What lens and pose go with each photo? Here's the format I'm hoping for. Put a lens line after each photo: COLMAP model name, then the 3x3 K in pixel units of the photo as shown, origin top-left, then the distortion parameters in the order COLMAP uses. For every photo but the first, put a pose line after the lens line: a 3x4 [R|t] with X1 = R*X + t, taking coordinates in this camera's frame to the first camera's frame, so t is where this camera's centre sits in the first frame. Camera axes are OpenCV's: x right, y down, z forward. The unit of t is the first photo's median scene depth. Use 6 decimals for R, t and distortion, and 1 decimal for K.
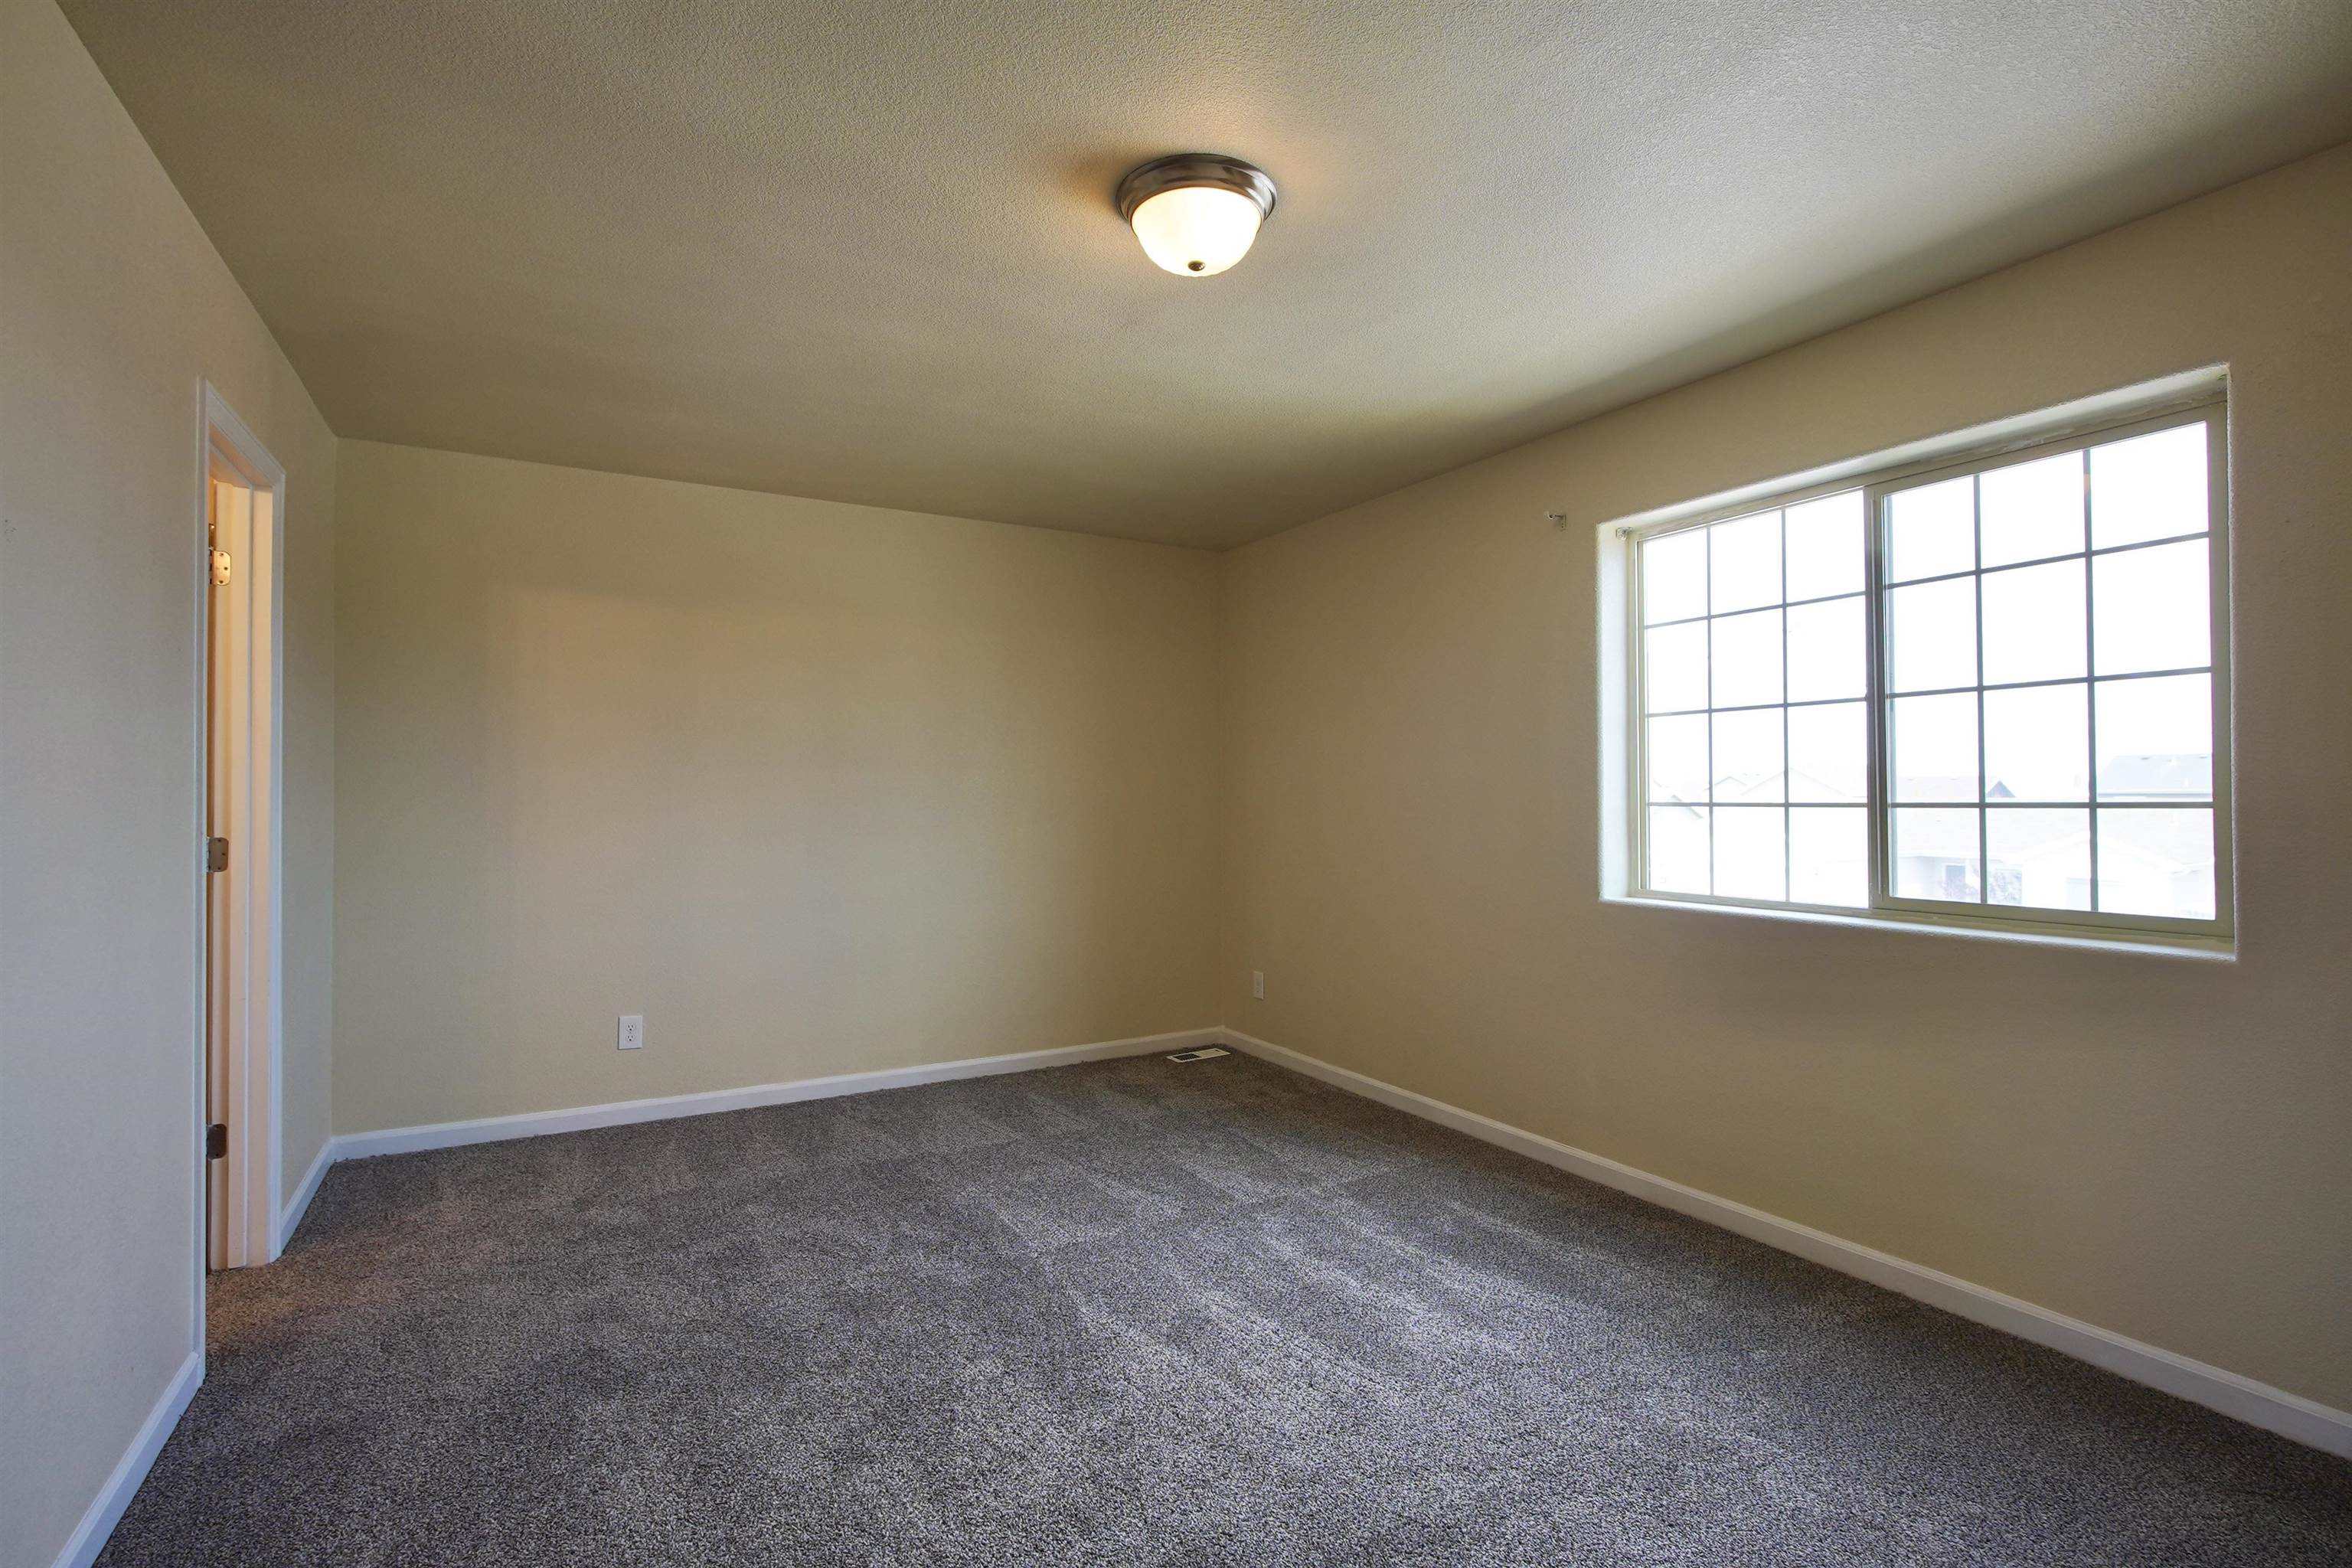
lens RADIAL K [[1079.4, 0, 1169.0], [0, 1079.4, 786.5], [0, 0, 1]] dist [-0.030466, 0.017683]
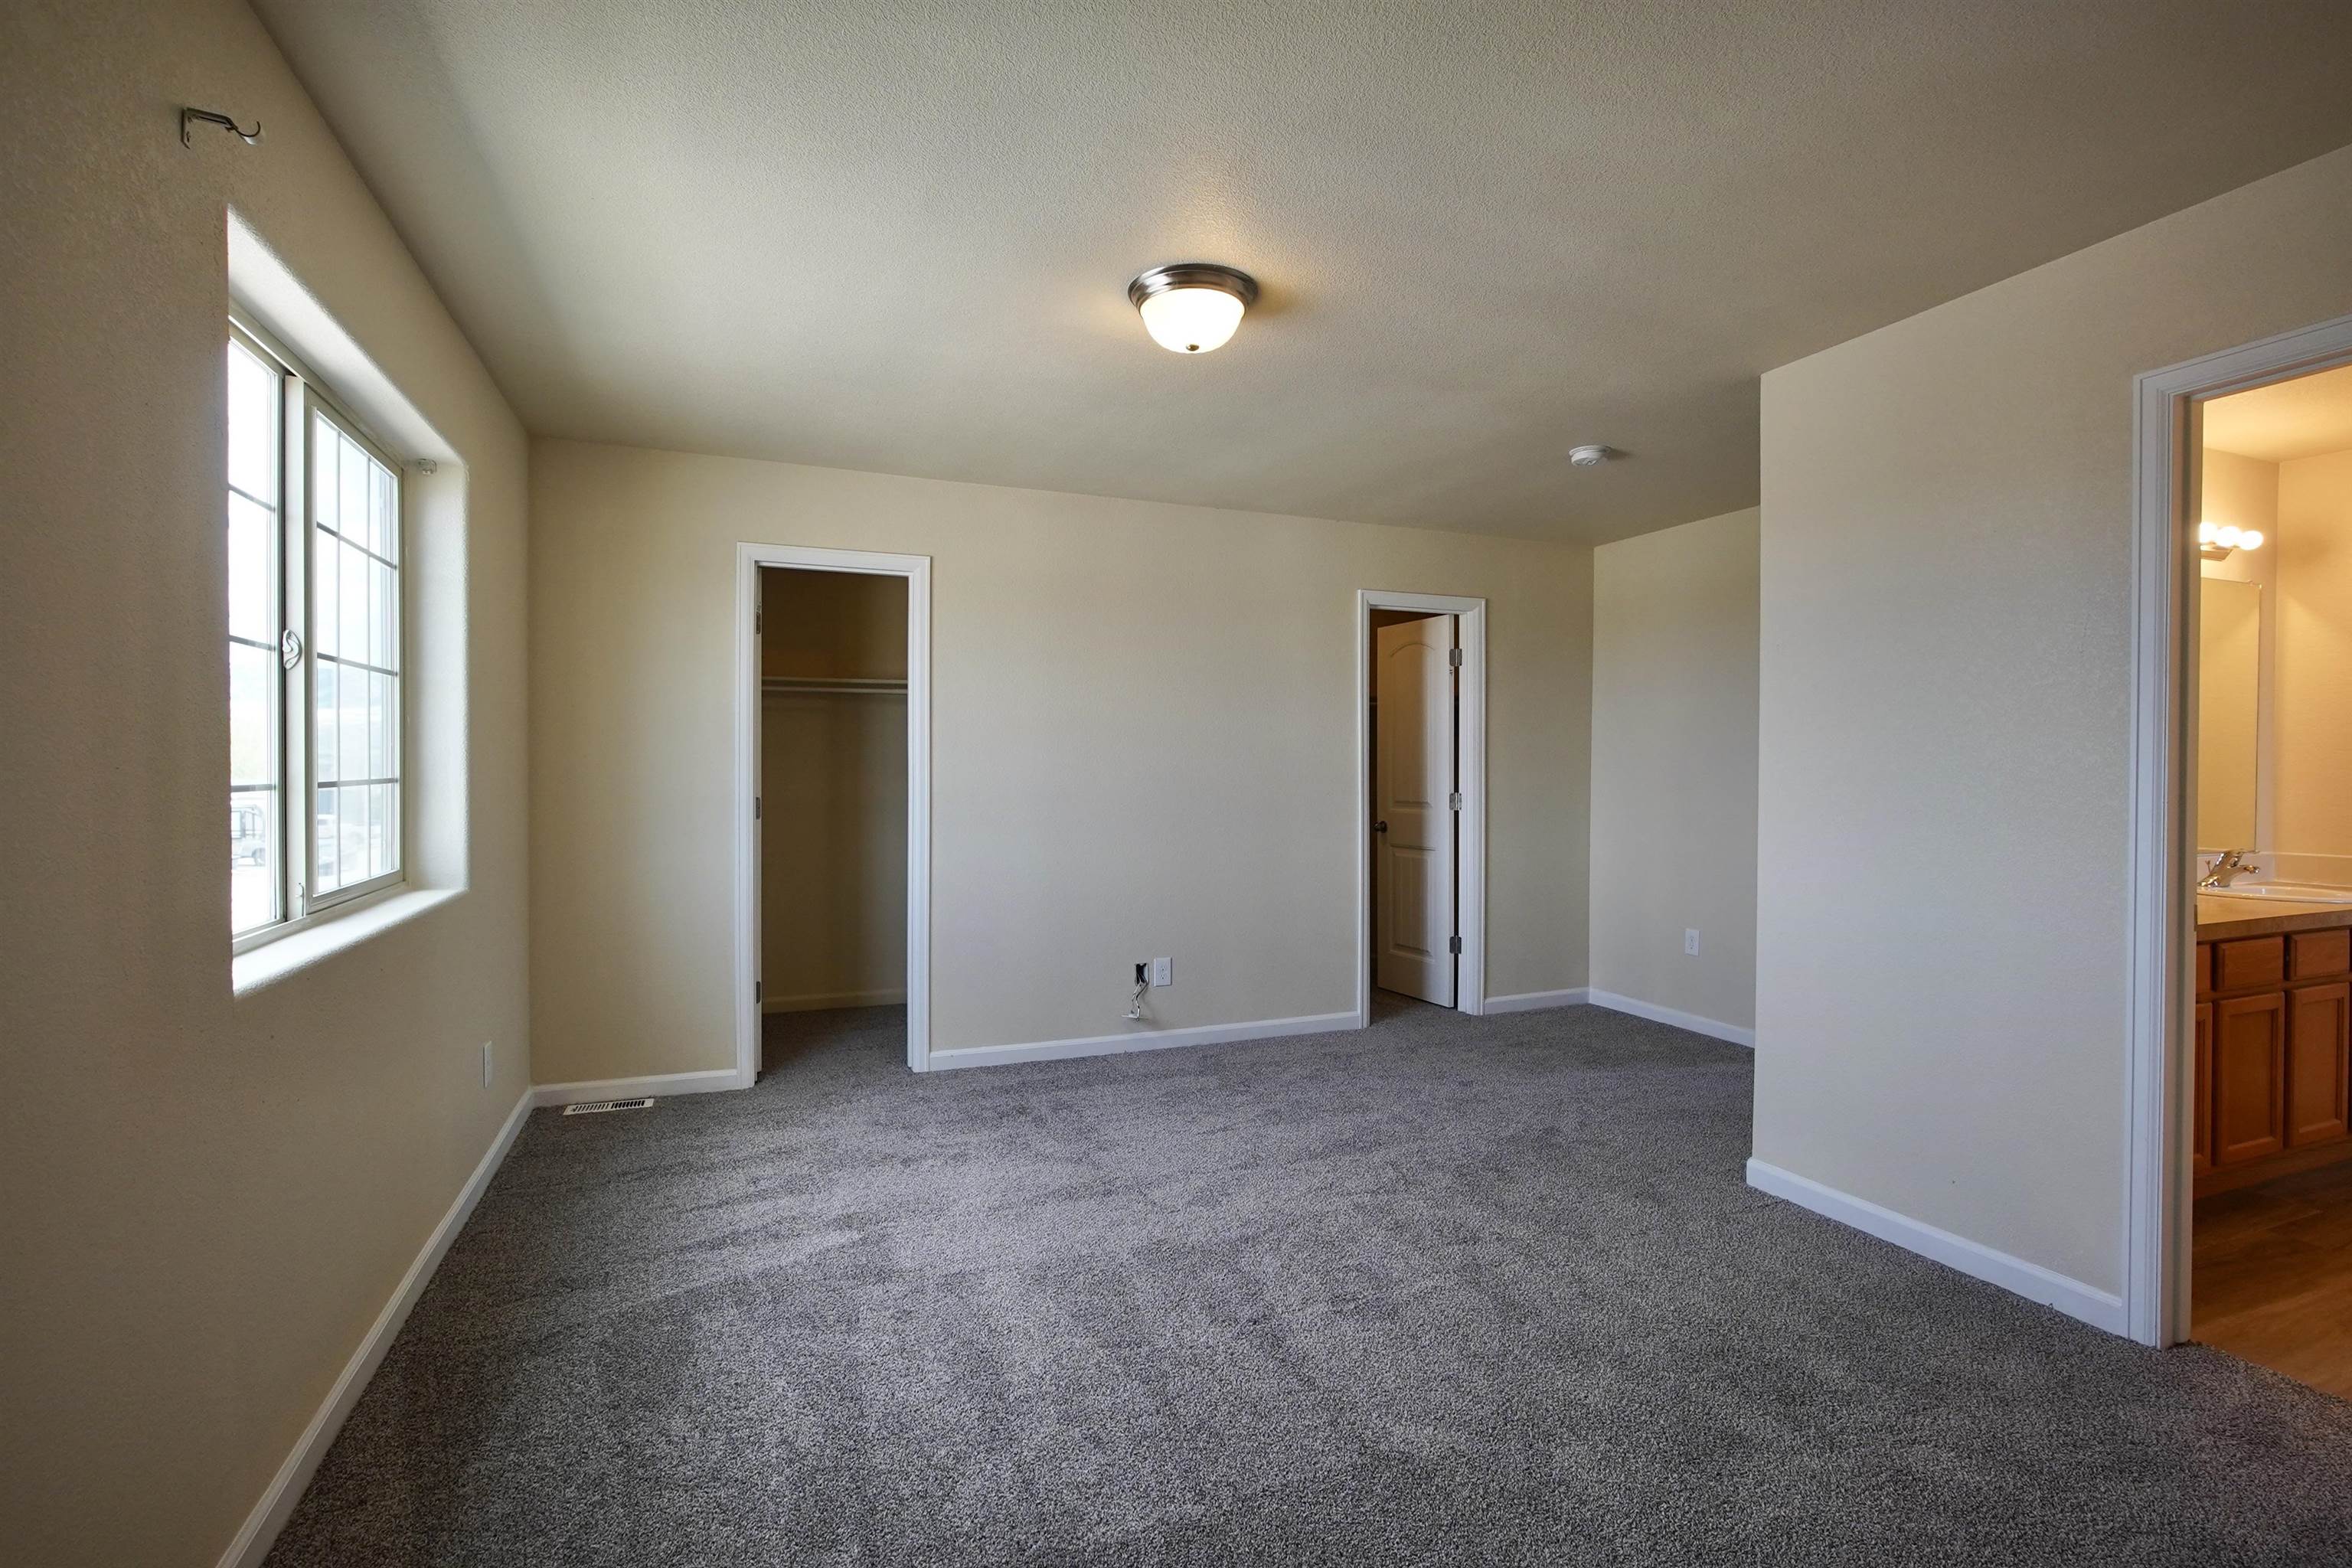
lens RADIAL K [[1086.3, 0, 1166.6], [0, 1086.3, 791.7], [0, 0, 1]] dist [-0.025791, 0.013418]
pose [[-0.988717, -0.005140, 0.149707, -0.094973], [-0.003208, 0.999908, 0.013145, 0.008235], [-0.149761, 0.012517, -0.988643, 1.672907]]
